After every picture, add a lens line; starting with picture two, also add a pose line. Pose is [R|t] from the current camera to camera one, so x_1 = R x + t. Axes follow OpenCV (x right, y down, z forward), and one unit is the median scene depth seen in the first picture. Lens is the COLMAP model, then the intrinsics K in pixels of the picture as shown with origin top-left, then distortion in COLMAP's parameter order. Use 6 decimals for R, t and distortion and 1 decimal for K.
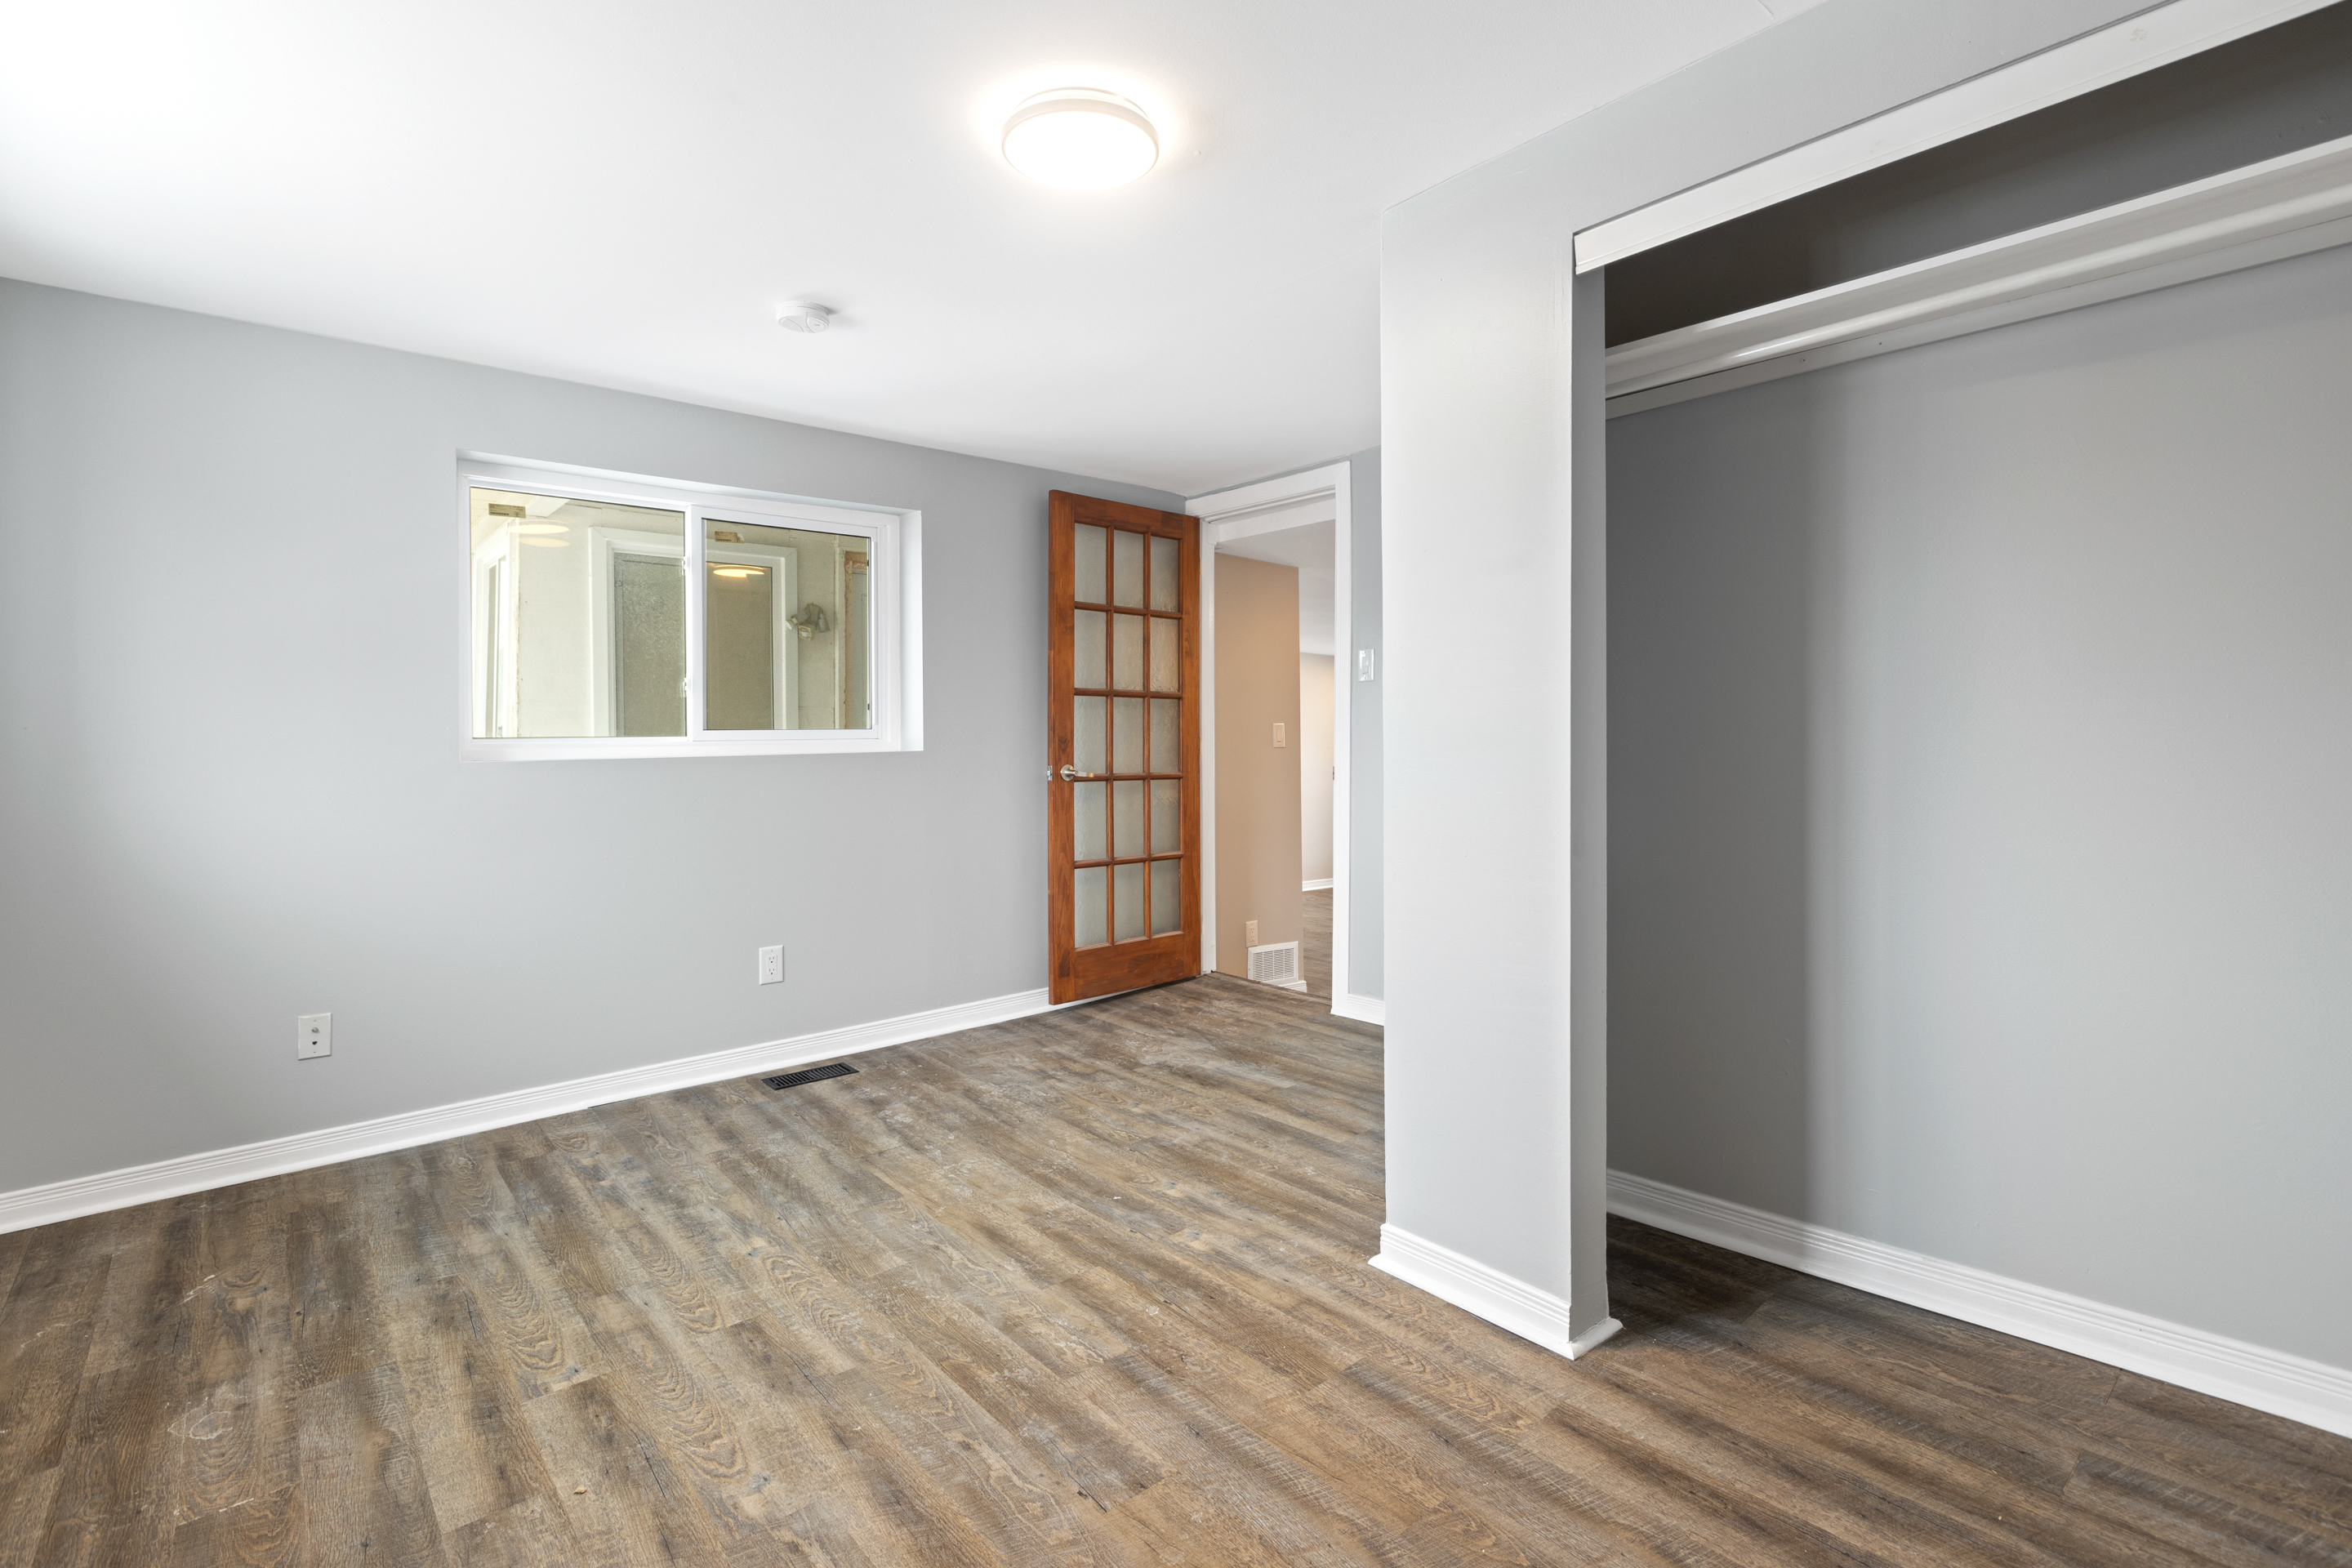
lens RADIAL K [[1100.9, 0, 1167.7], [0, 1100.9, 741.7], [0, 0, 1]] dist [0.001093, -0.000482]
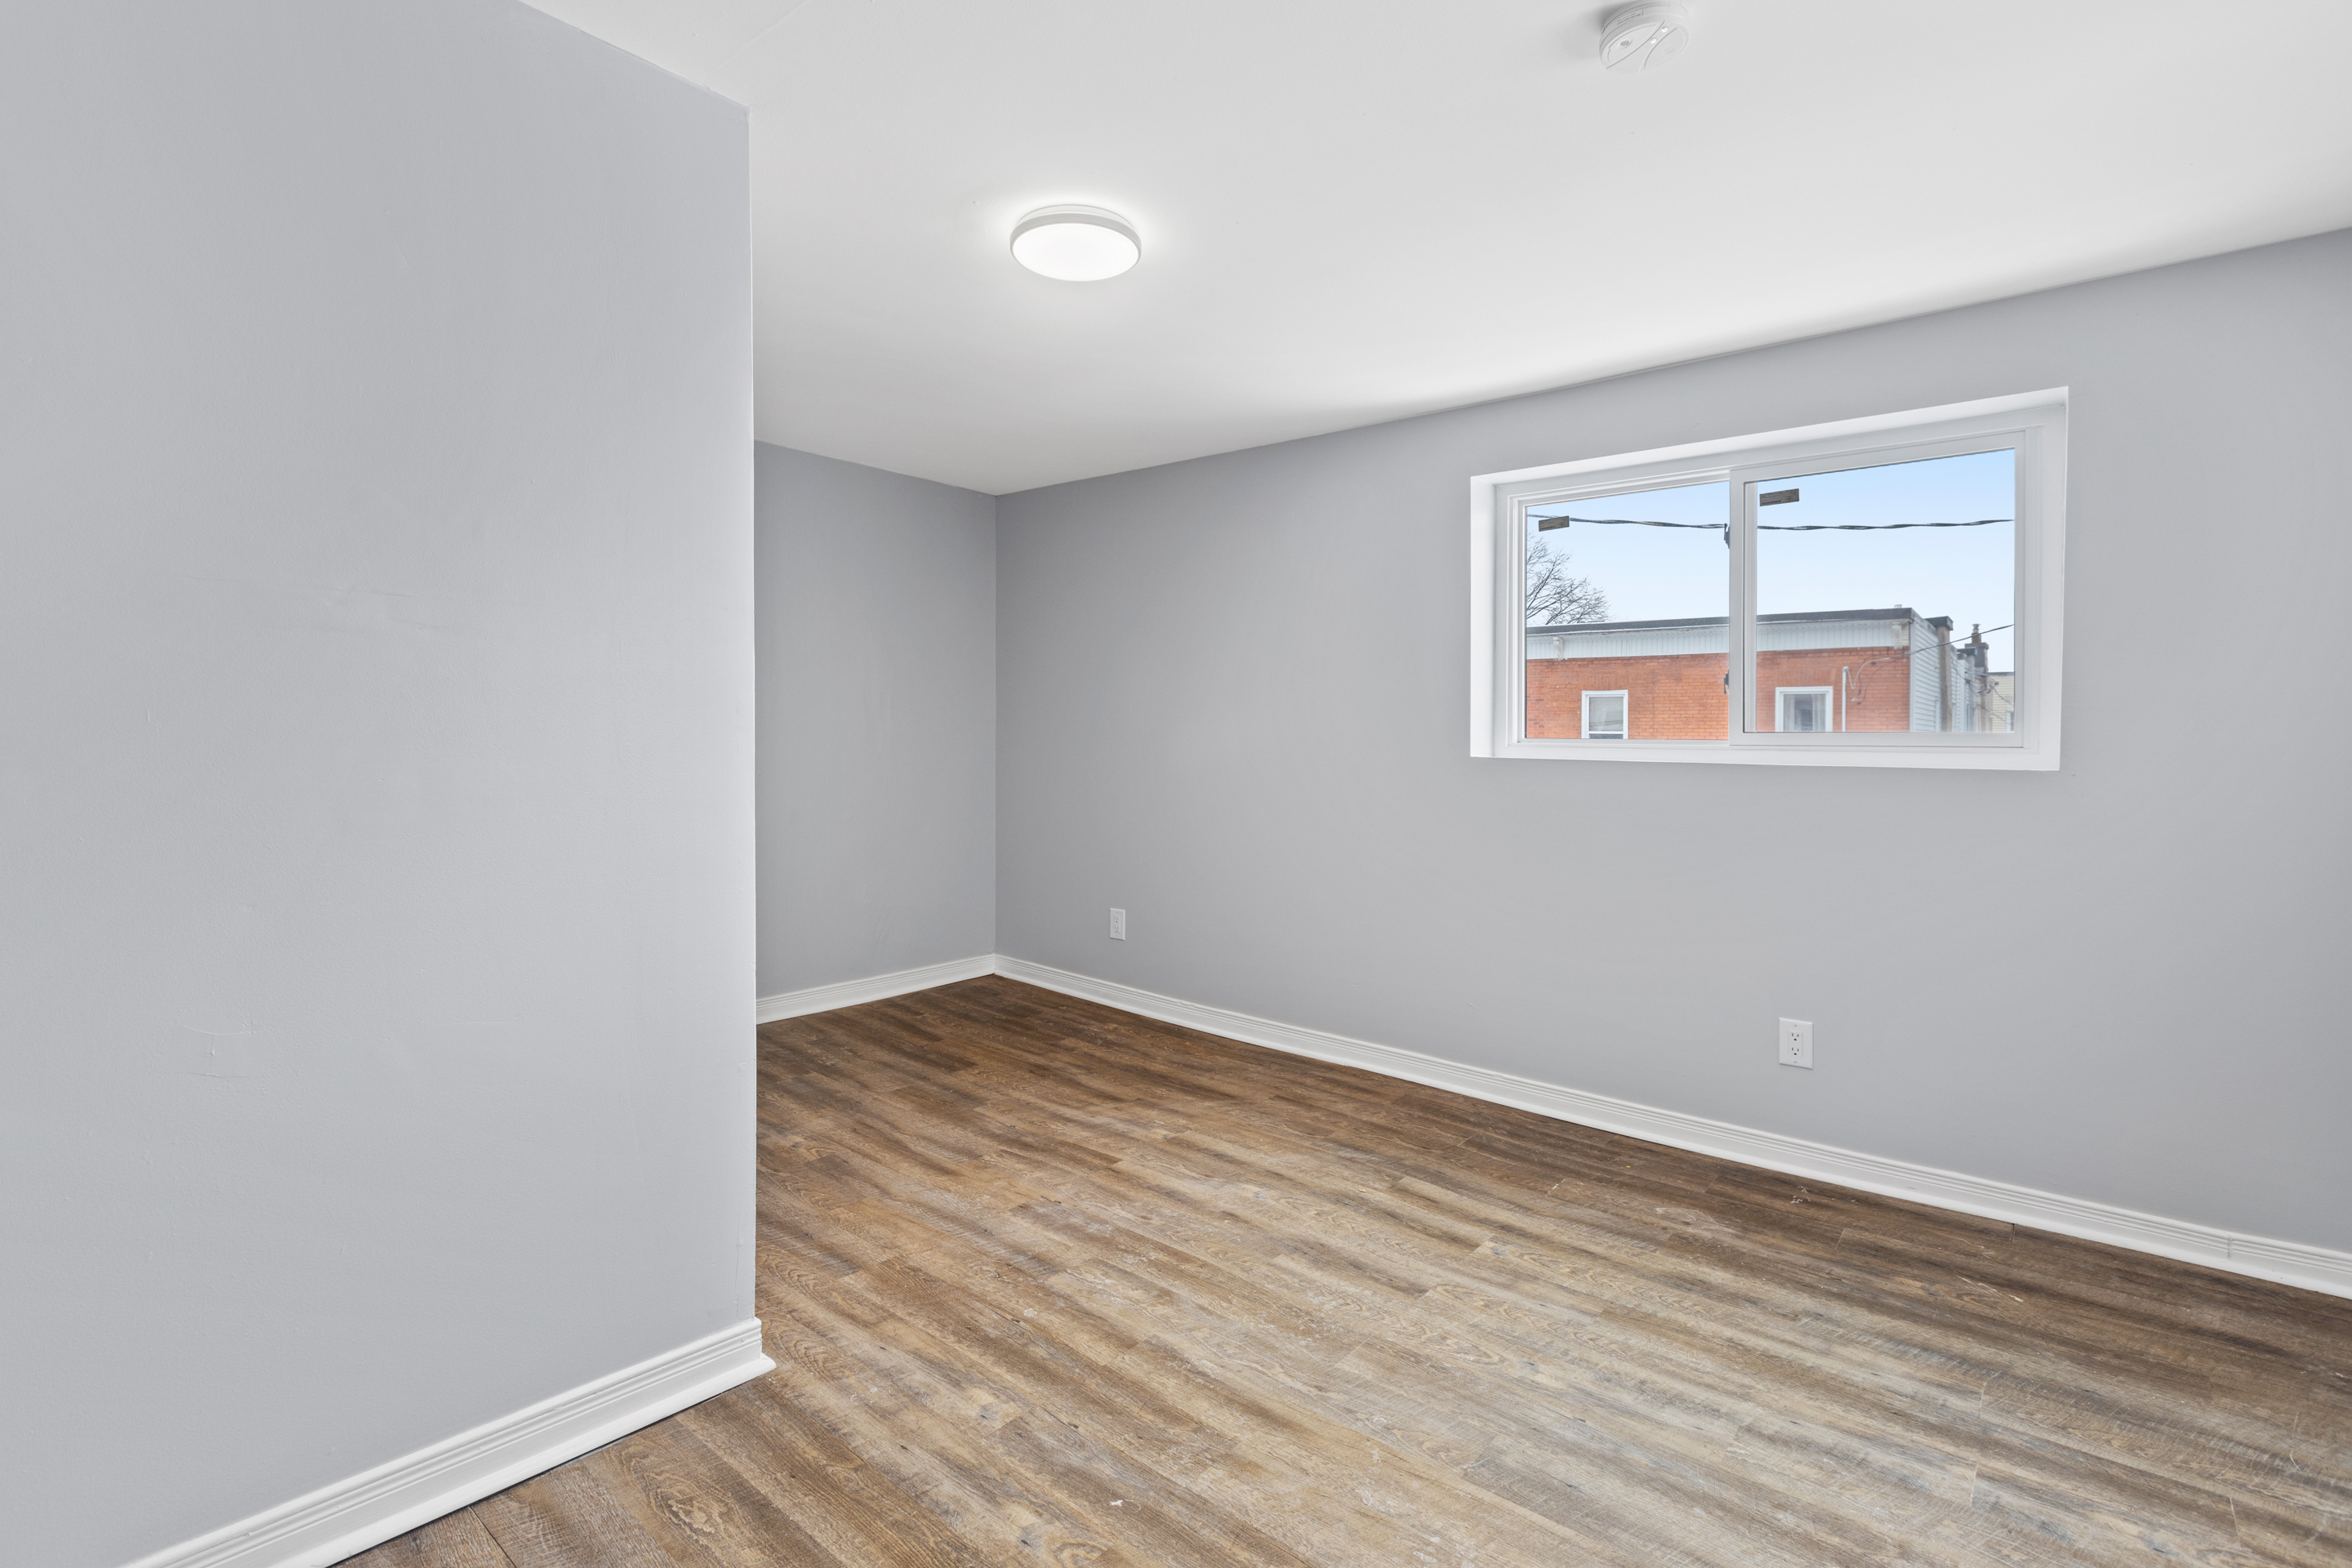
lens RADIAL K [[1100.9, 0, 1167.7], [0, 1100.9, 741.7], [0, 0, 1]] dist [0.001093, -0.000482]
pose [[-0.983185, -0.003259, -0.182585, 0.044164], [-0.005484, 0.999917, 0.011680, -0.010935], [0.182532, 0.012485, -0.983121, 1.851183]]
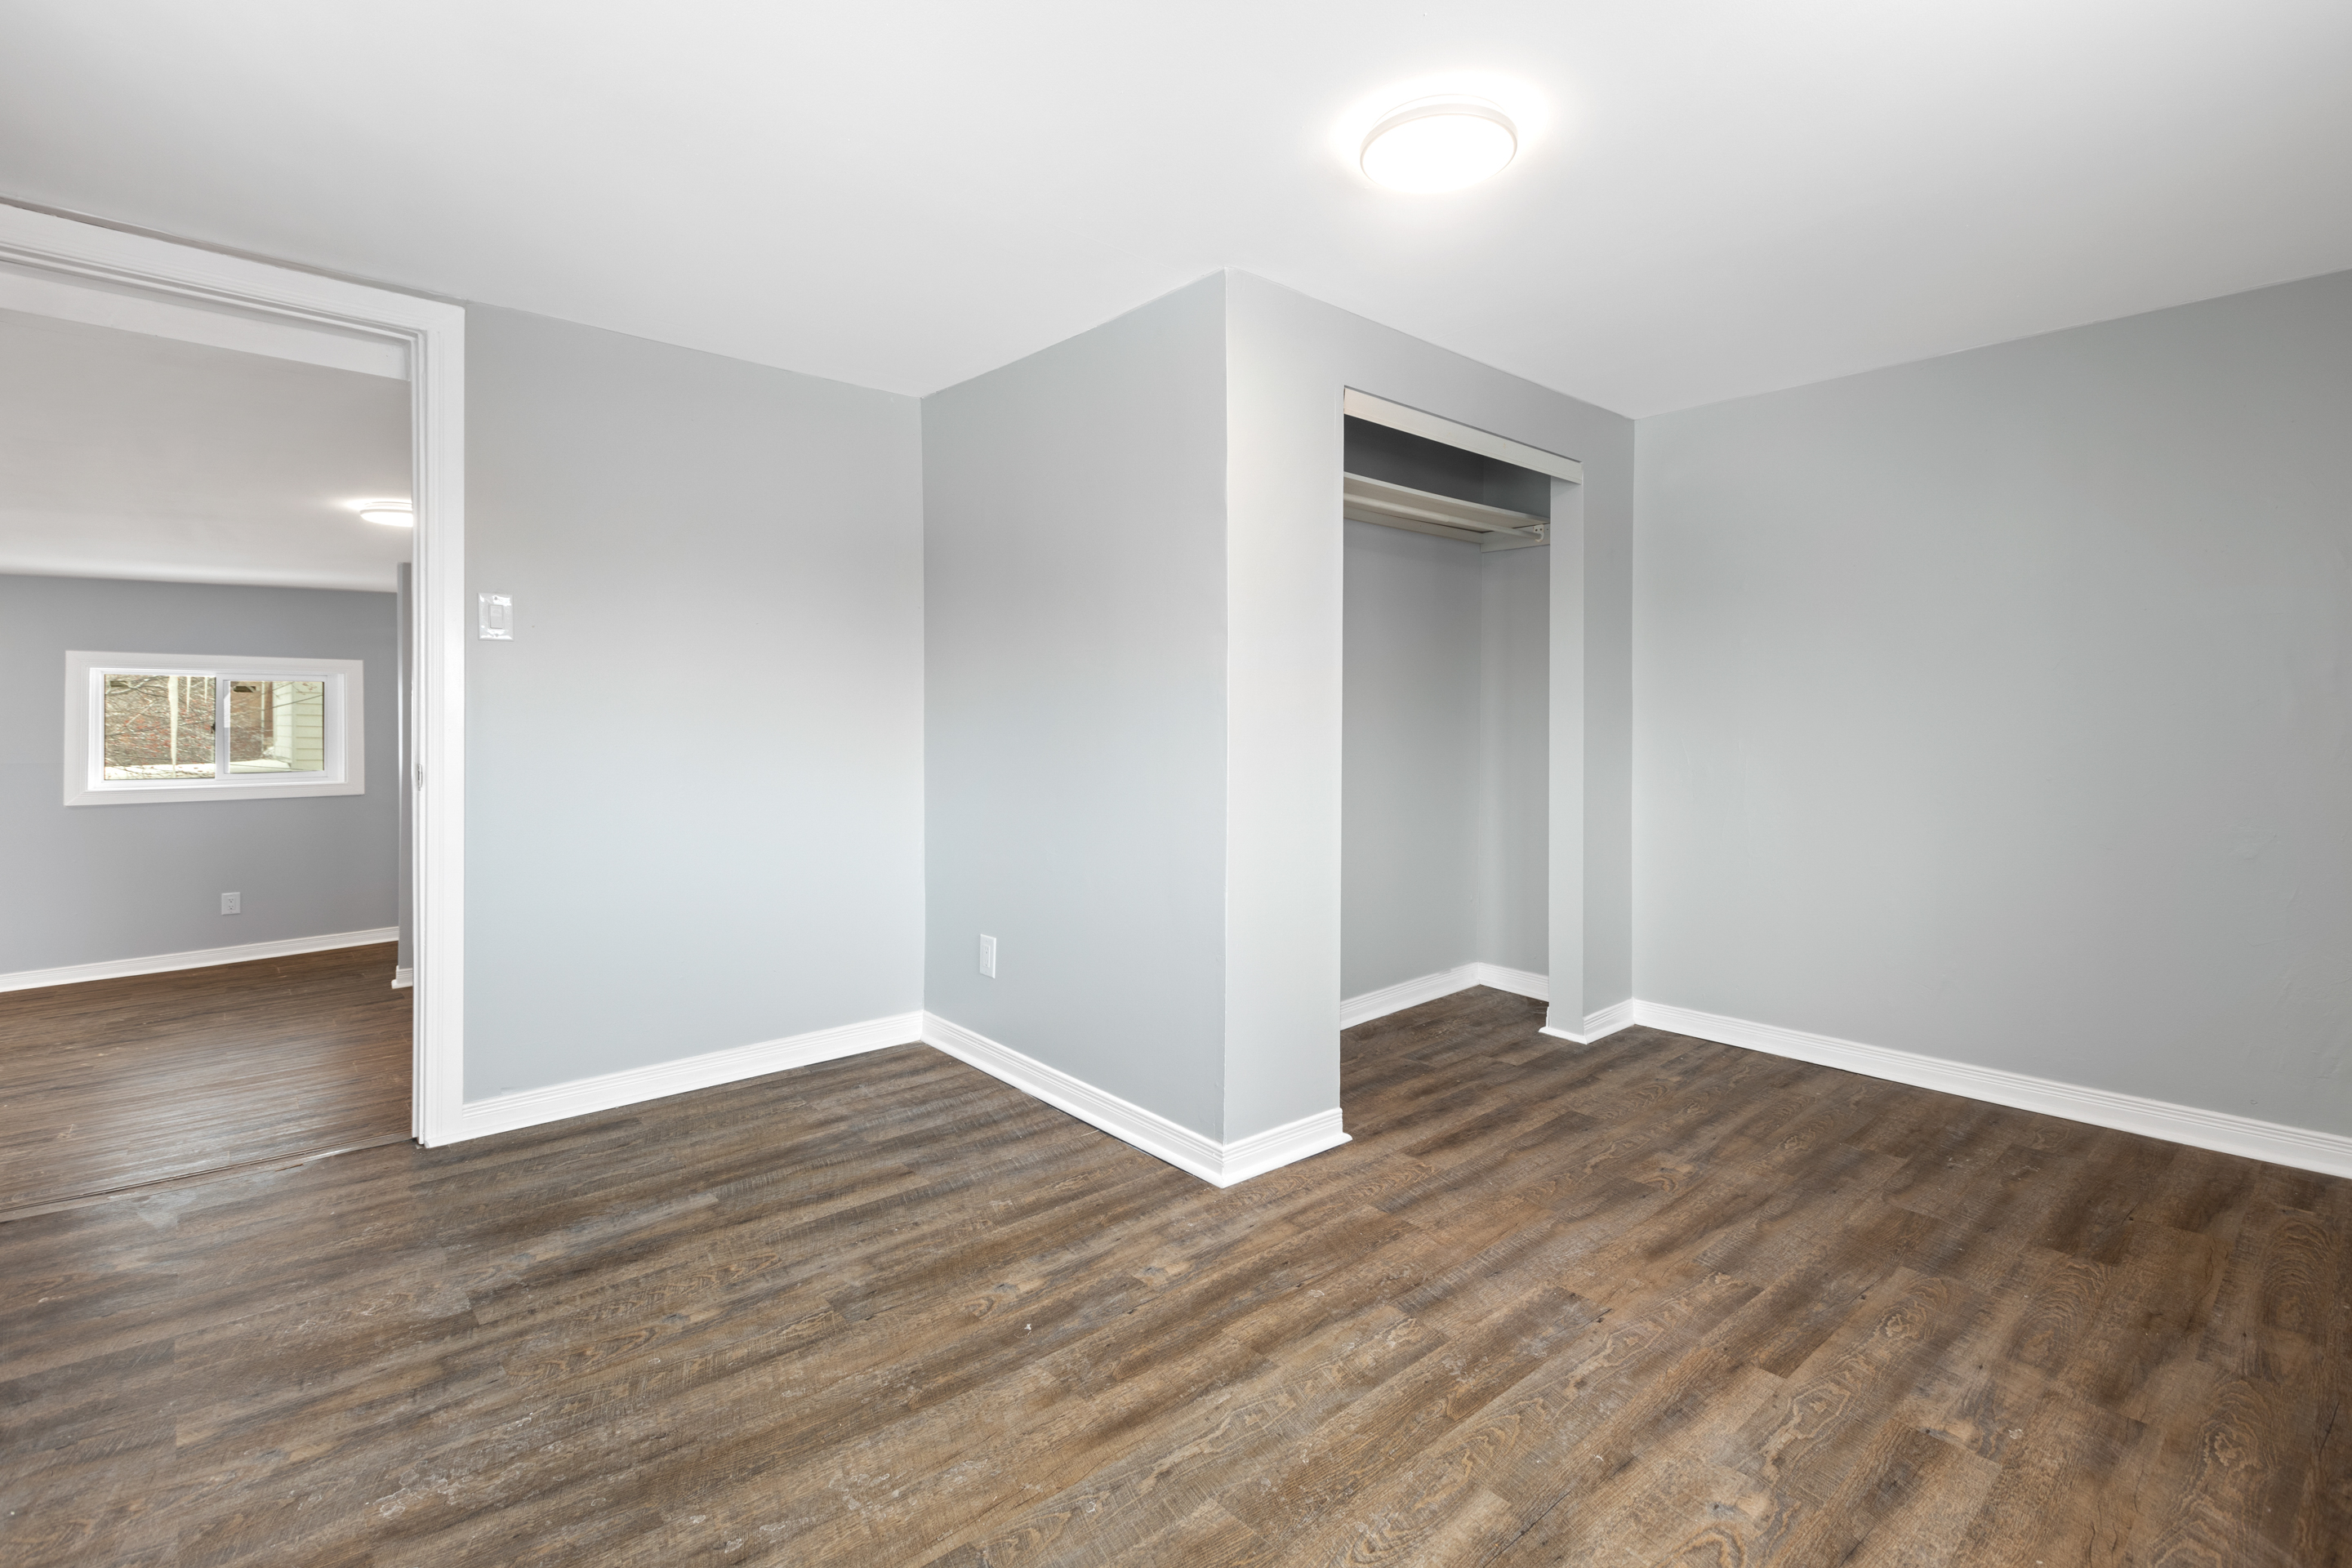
lens RADIAL K [[1100.9, 0, 1167.7], [0, 1100.9, 741.7], [0, 0, 1]] dist [0.001093, -0.000482]
pose [[-0.029012, -0.001636, 0.999578, -0.923974], [0.001722, 0.999997, 0.001687, 0.018728], [-0.999578, 0.001770, -0.029009, 1.077407]]
